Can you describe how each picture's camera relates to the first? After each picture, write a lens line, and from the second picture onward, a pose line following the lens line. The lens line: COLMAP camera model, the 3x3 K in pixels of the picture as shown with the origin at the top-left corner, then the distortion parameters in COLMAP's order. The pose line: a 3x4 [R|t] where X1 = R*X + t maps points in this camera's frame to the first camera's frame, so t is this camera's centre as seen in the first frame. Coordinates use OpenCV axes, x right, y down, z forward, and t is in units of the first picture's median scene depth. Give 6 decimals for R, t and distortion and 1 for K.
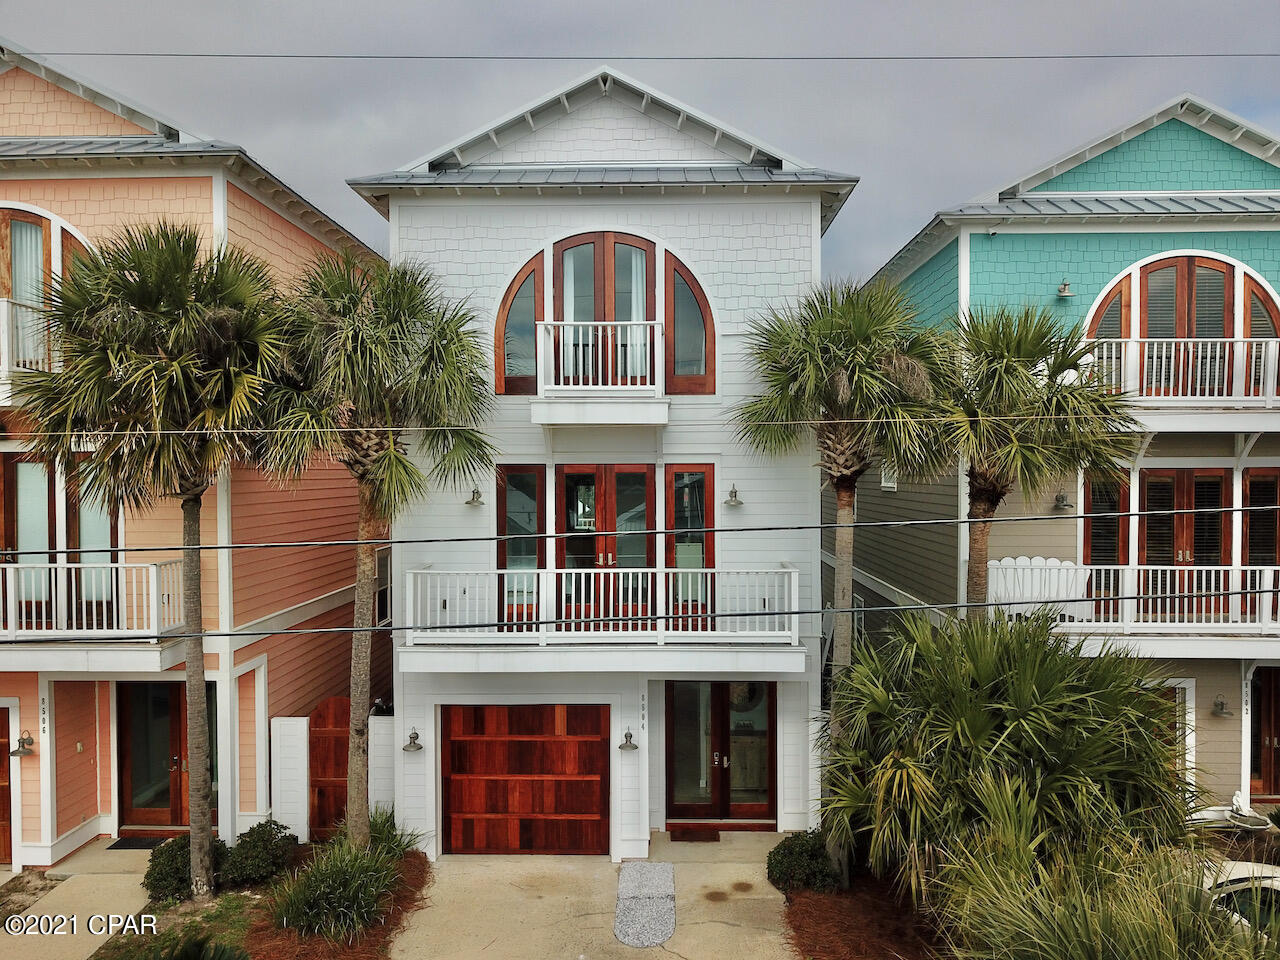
lens RADIAL K [[975.3, 0, 639.6], [0, 975.3, 479.2], [0, 0, 1]] dist [0.017175, -0.017475]
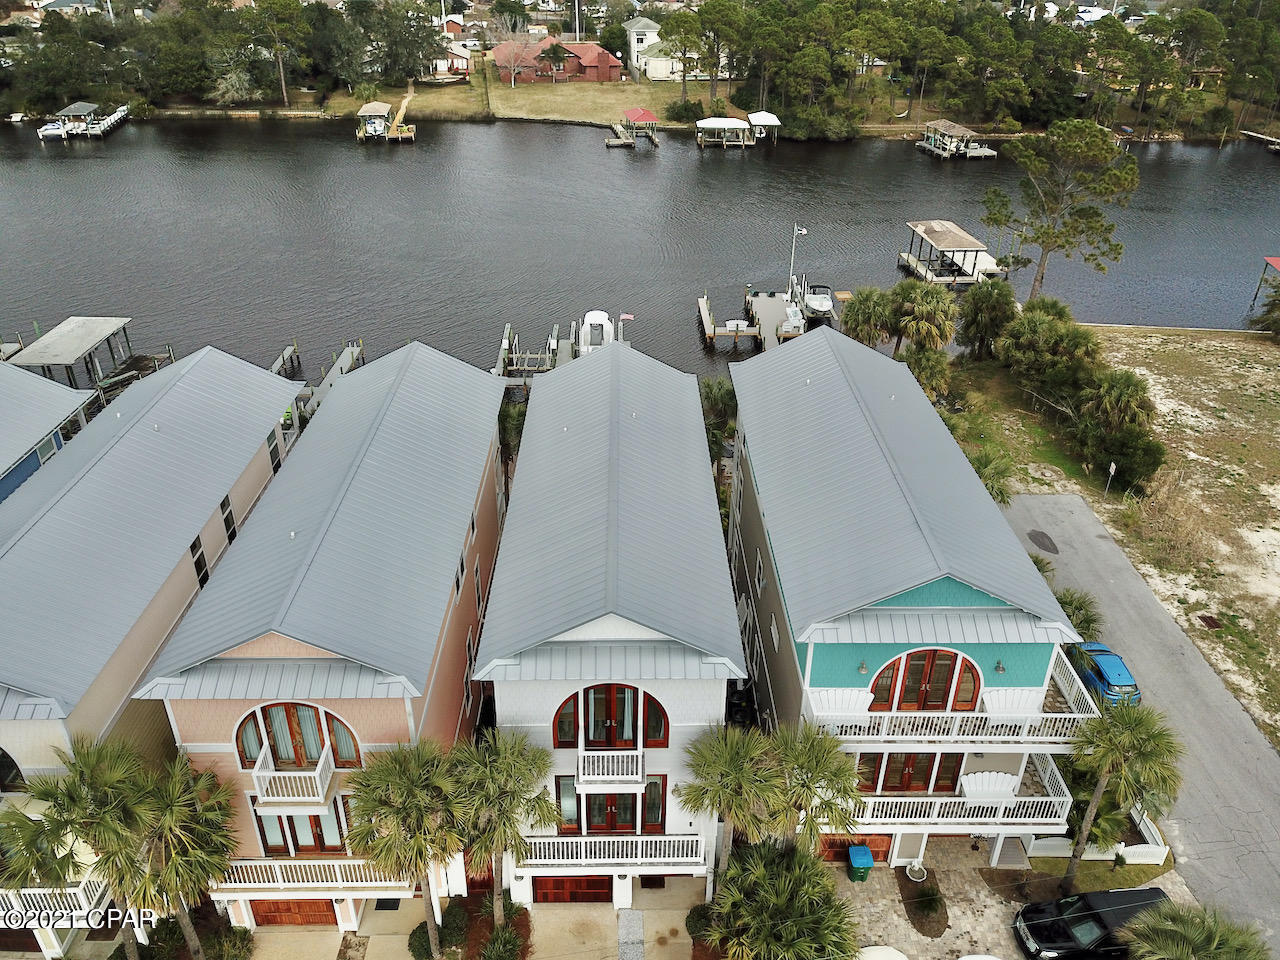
lens RADIAL K [[975.3, 0, 640.3], [0, 975.3, 487.4], [0, 0, 1]] dist [0.017175, -0.017475]
pose [[0.999138, -0.007235, 0.040883, -0.055413], [-0.013089, 0.879593, 0.475547, -1.531646], [-0.039401, -0.475673, 0.878740, -0.472599]]
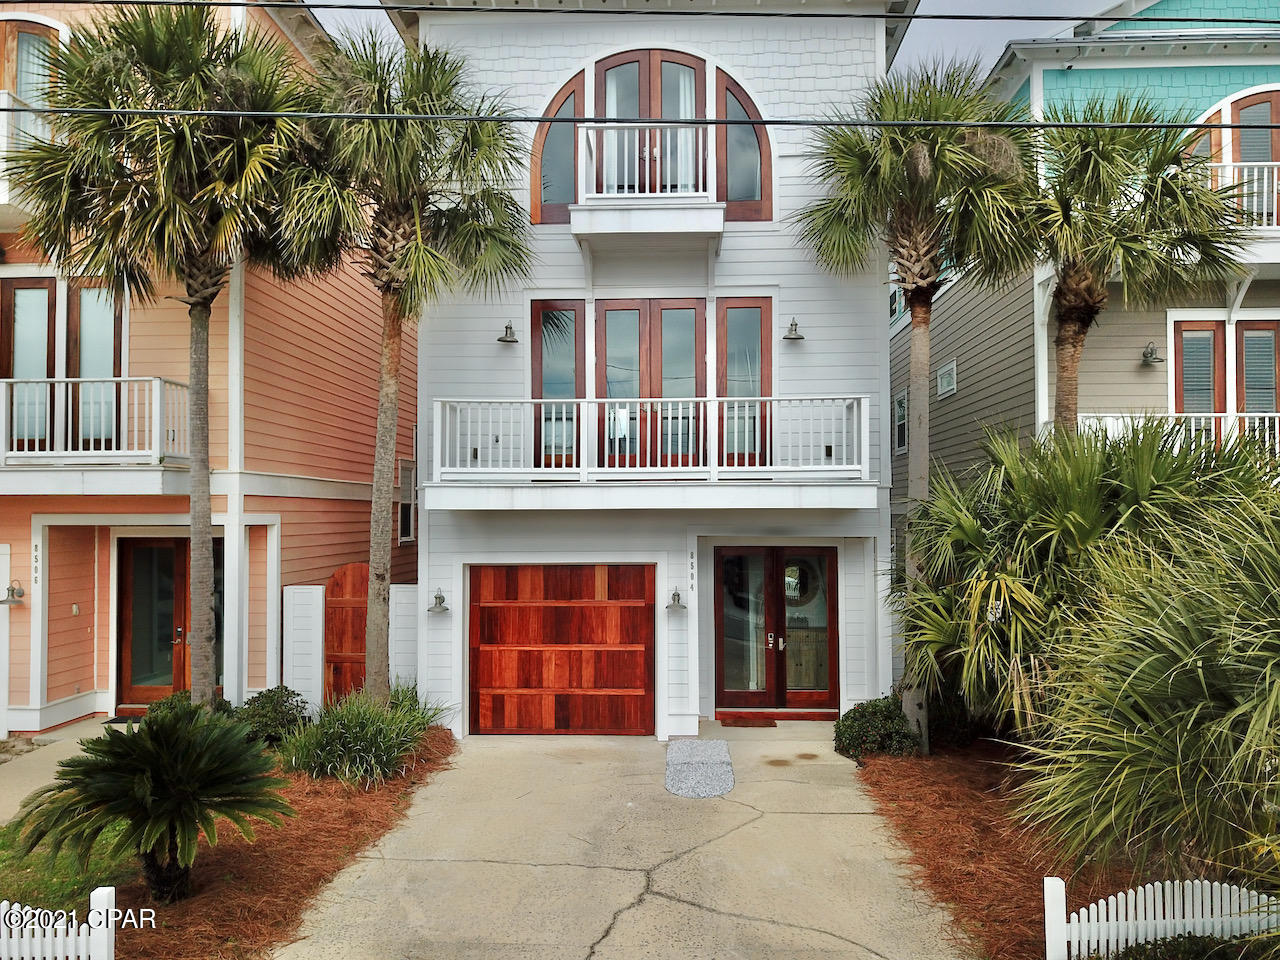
lens RADIAL K [[975.3, 0, 638.3], [0, 975.3, 486.8], [0, 0, 1]] dist [0.017175, -0.017475]
pose [[0.999760, 0.000078, -0.021920, -0.028281], [-0.001125, 0.998860, -0.047731, 0.214988], [0.021892, 0.047744, 0.998620, 0.099745]]
